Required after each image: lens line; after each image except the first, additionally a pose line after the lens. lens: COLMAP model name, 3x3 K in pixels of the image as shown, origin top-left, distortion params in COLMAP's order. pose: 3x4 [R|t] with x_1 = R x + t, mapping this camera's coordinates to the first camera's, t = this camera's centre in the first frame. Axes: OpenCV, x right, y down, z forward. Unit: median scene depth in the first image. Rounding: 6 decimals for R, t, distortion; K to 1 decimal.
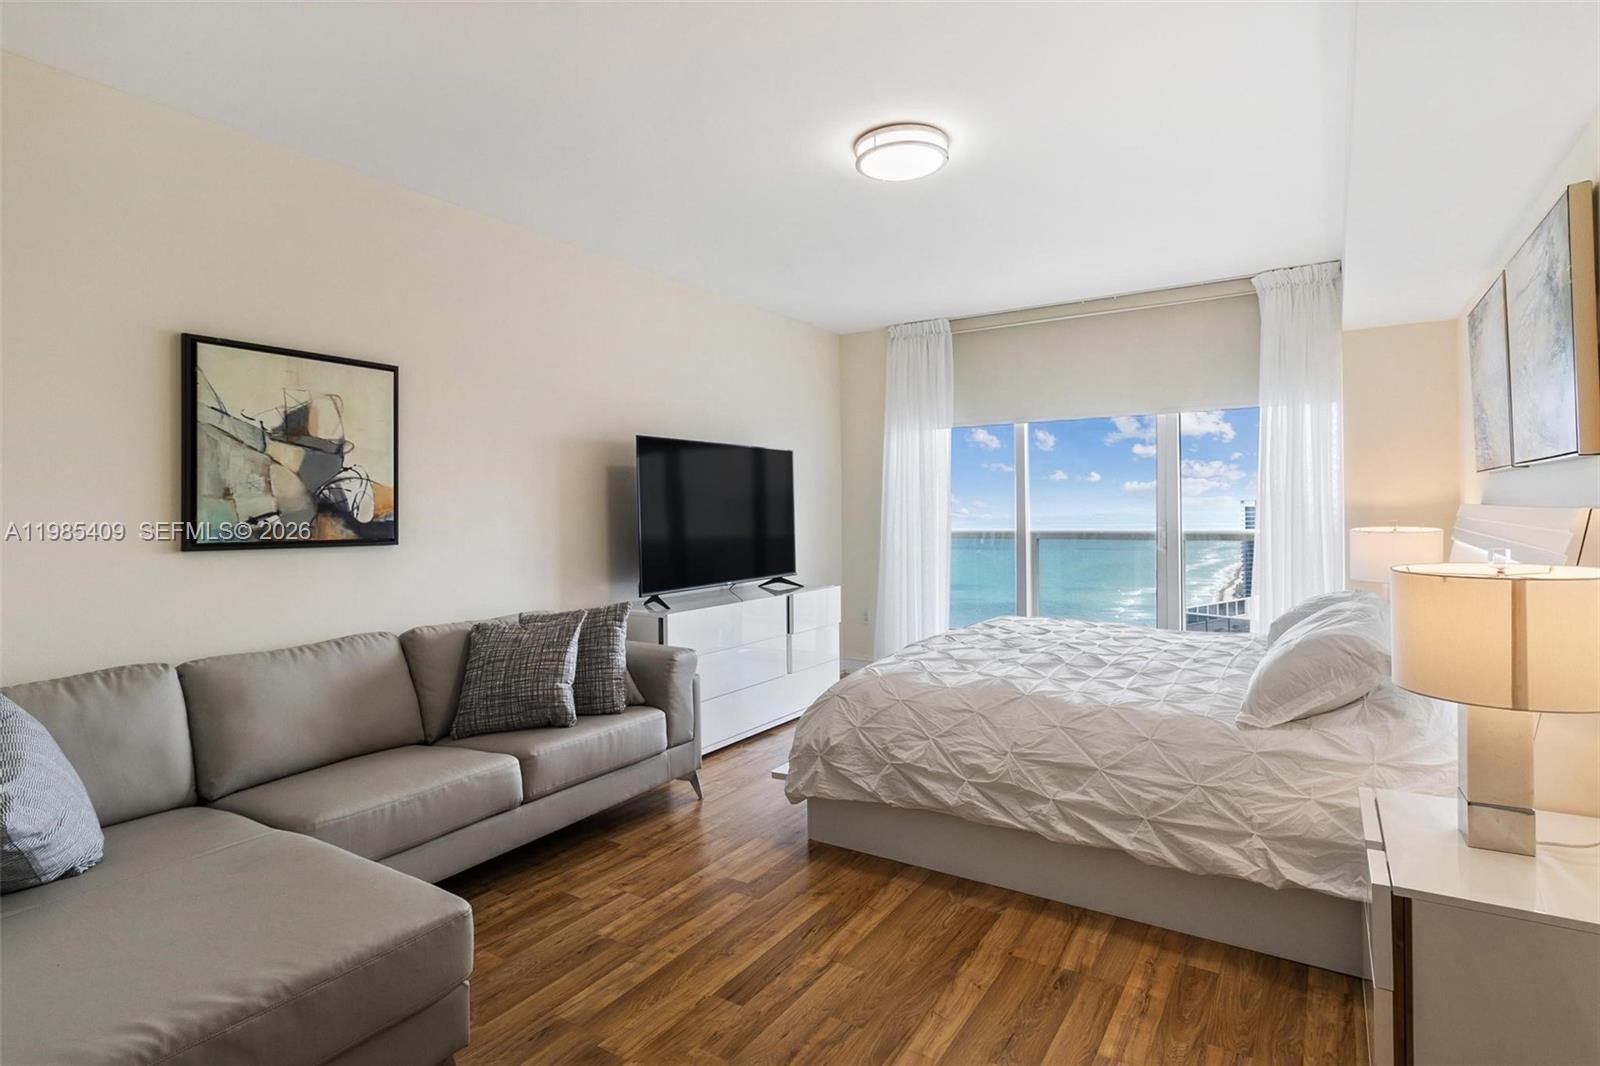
lens RADIAL K [[810.6, 0, 800.0], [0, 810.6, 450.7], [0, 0, 1]] dist [0.001342, -0.002524]
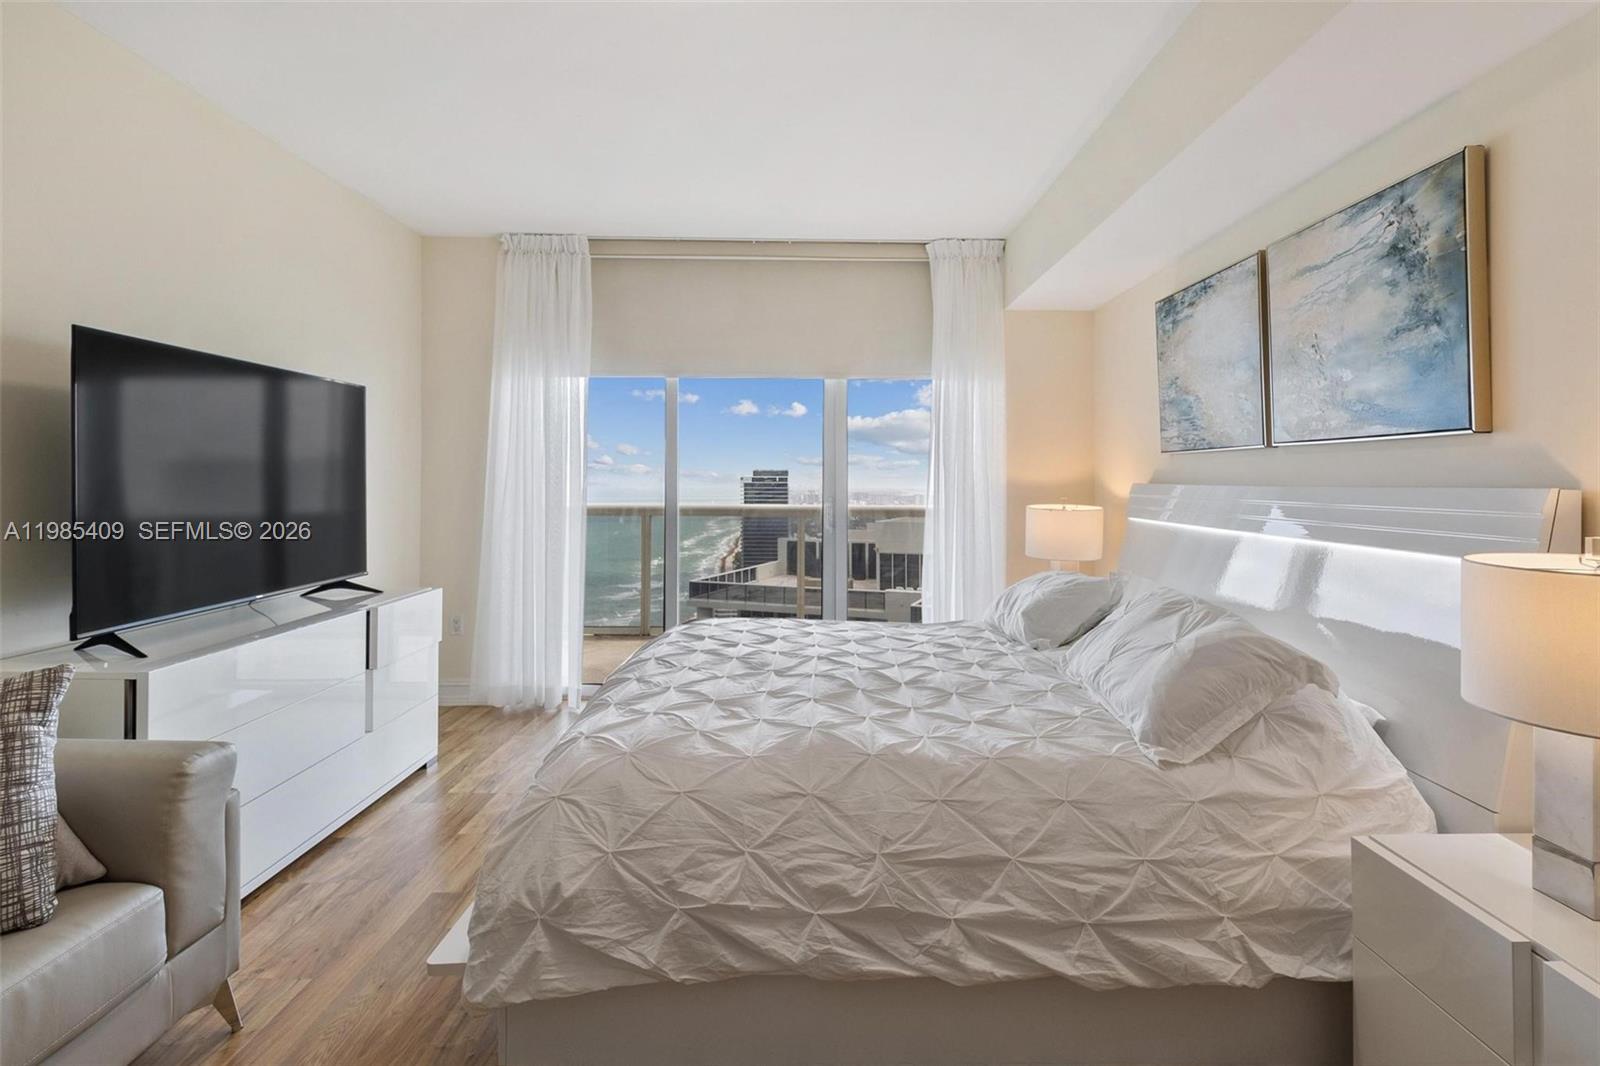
lens RADIAL K [[810.6, 0, 800.0], [0, 810.6, 450.7], [0, 0, 1]] dist [0.001342, -0.002524]
pose [[0.829822, 0.037560, 0.556763, -0.155304], [-0.055557, 0.998336, 0.015455, 0.040752], [-0.555256, -0.043757, 0.830527, 0.478612]]
